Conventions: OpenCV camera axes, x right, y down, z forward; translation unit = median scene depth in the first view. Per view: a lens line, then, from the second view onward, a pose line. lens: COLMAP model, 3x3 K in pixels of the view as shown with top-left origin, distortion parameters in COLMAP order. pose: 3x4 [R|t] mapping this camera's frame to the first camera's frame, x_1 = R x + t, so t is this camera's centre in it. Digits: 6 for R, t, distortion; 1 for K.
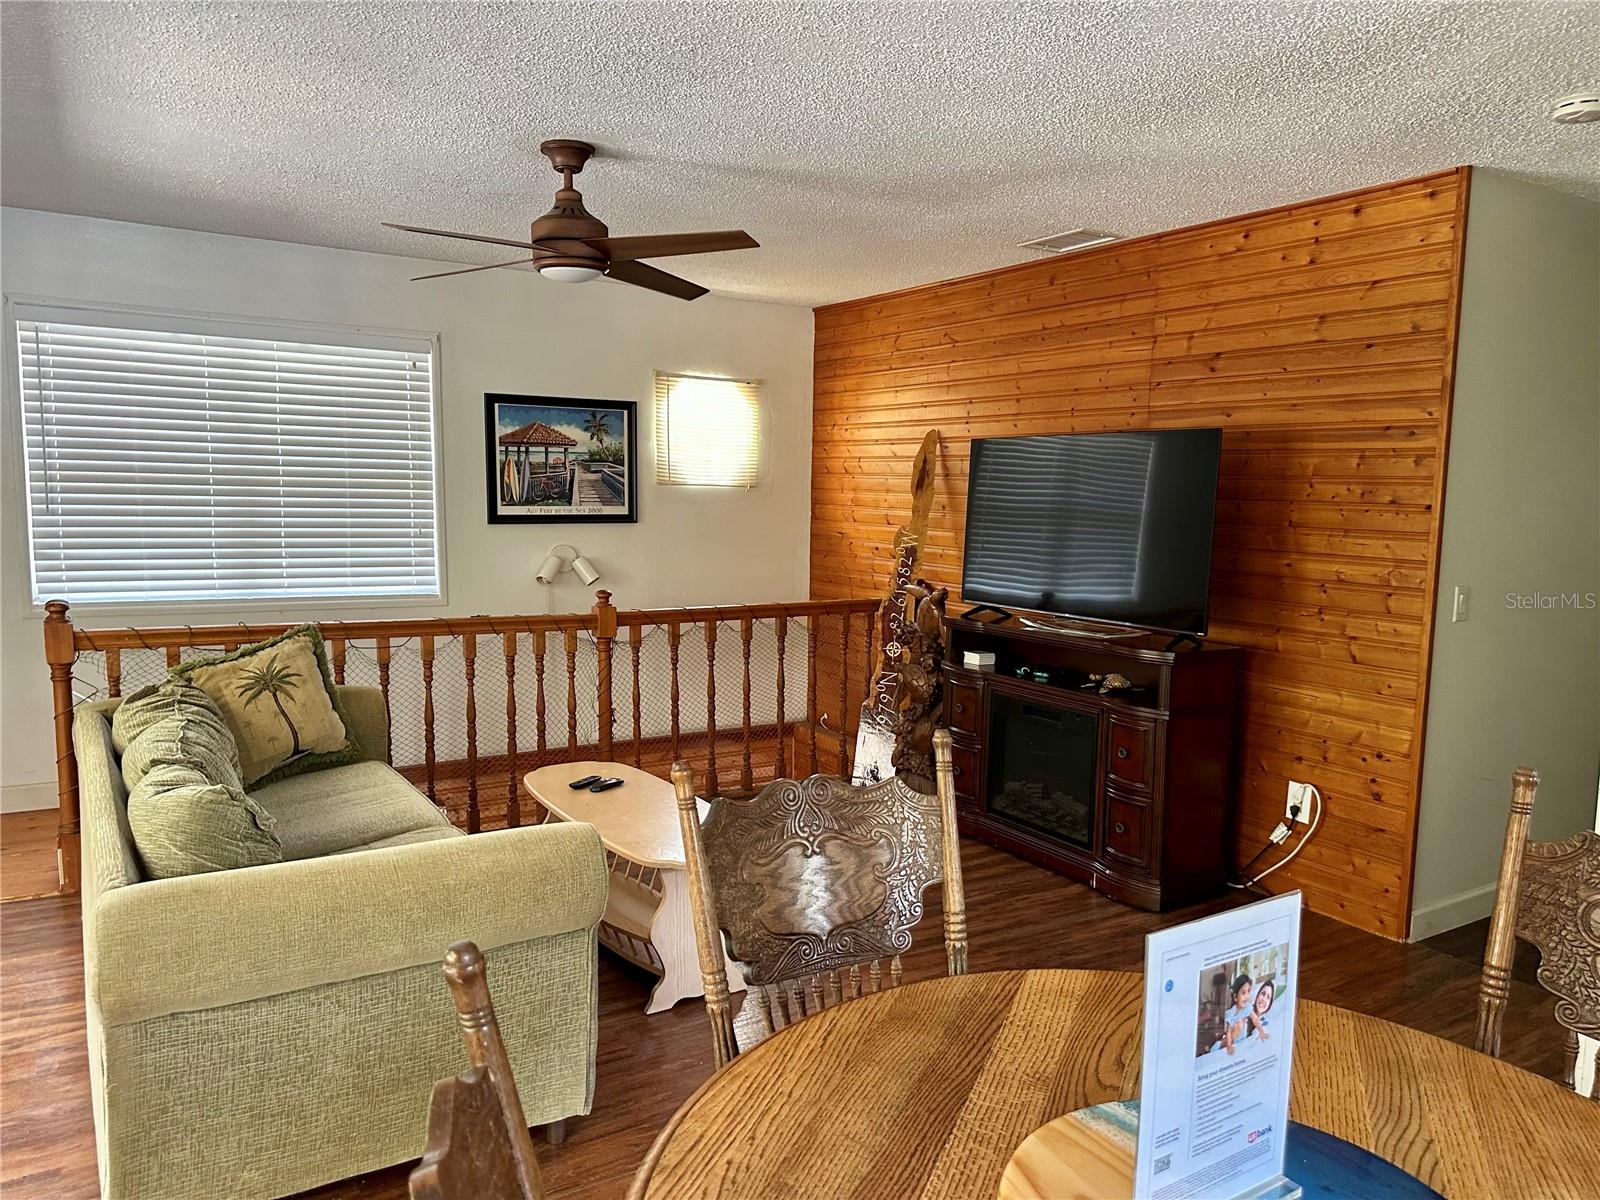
lens RADIAL K [[1127.6, 0, 782.3], [0, 1127.6, 622.8], [0, 0, 1]] dist [0.074769, -0.093956]
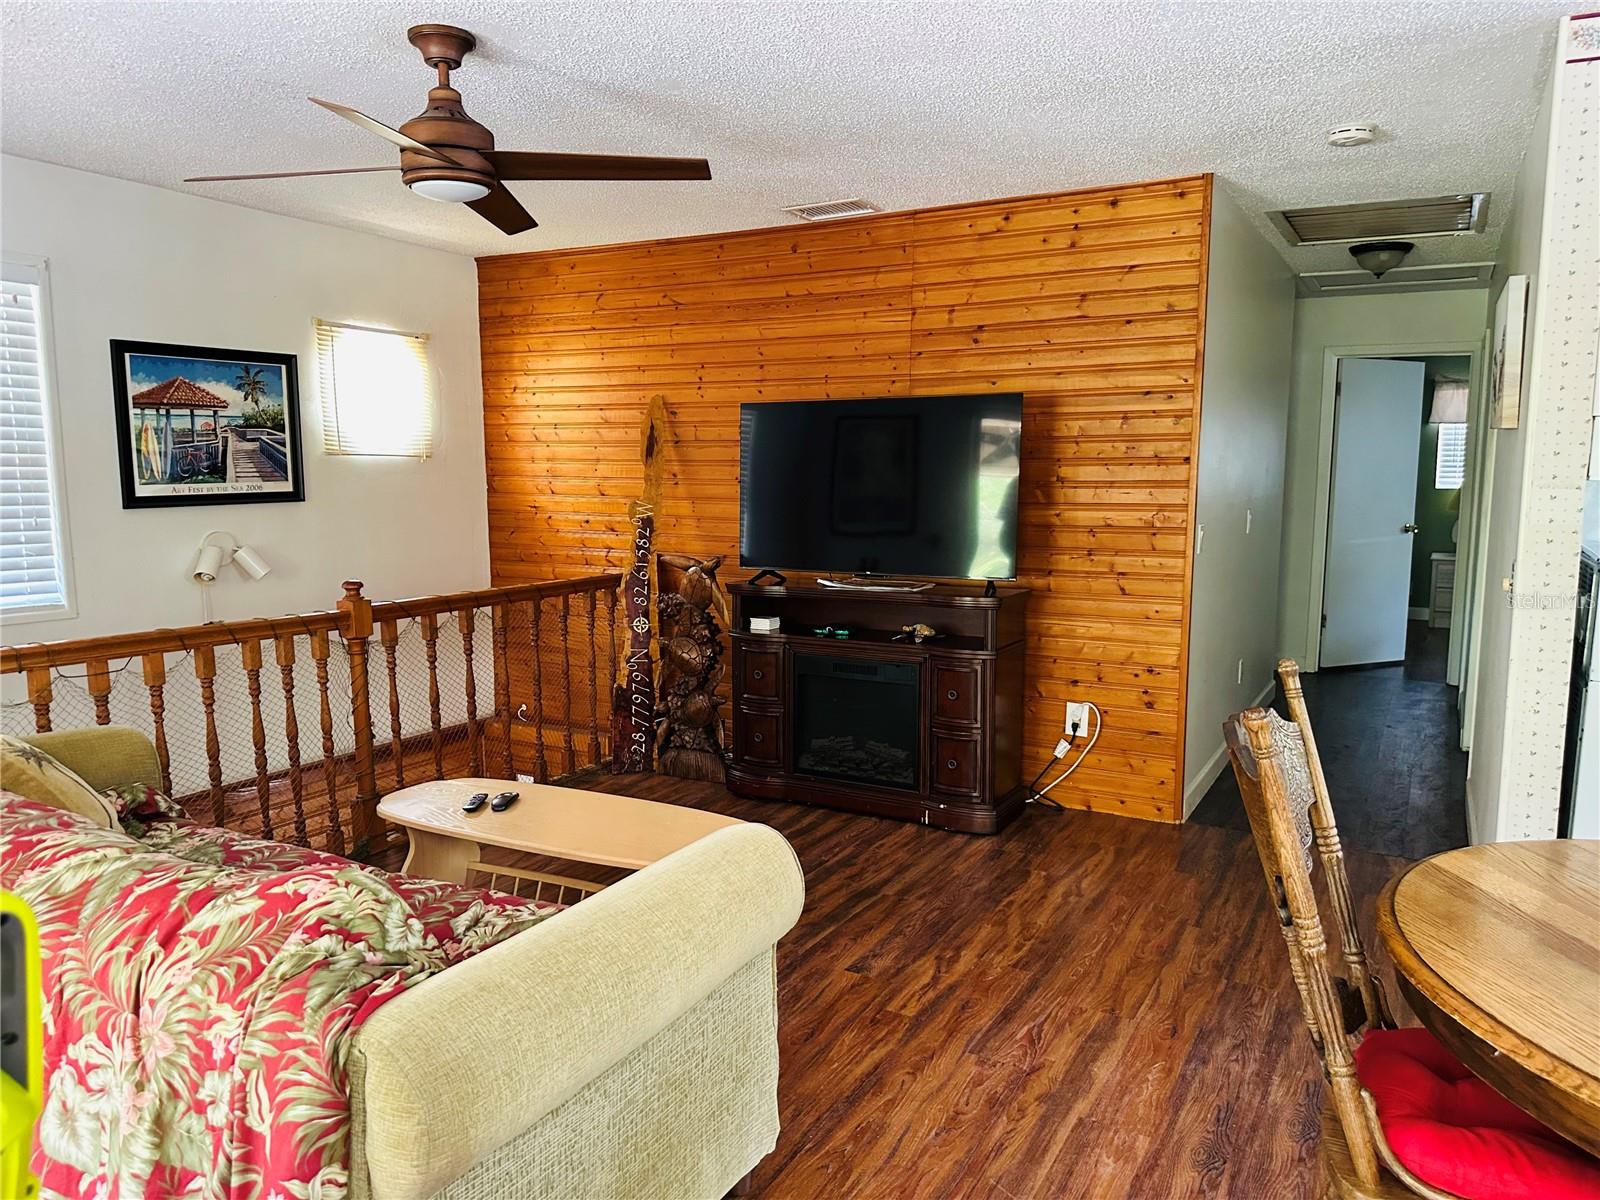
lens RADIAL K [[1127.6, 0, 807.9], [0, 1127.6, 632.8], [0, 0, 1]] dist [0.074769, -0.093956]
pose [[0.871754, -0.089851, 0.481635, -0.305872], [0.076617, 0.995946, 0.047121, -0.005073], [-0.483916, -0.004177, 0.875104, 0.116822]]
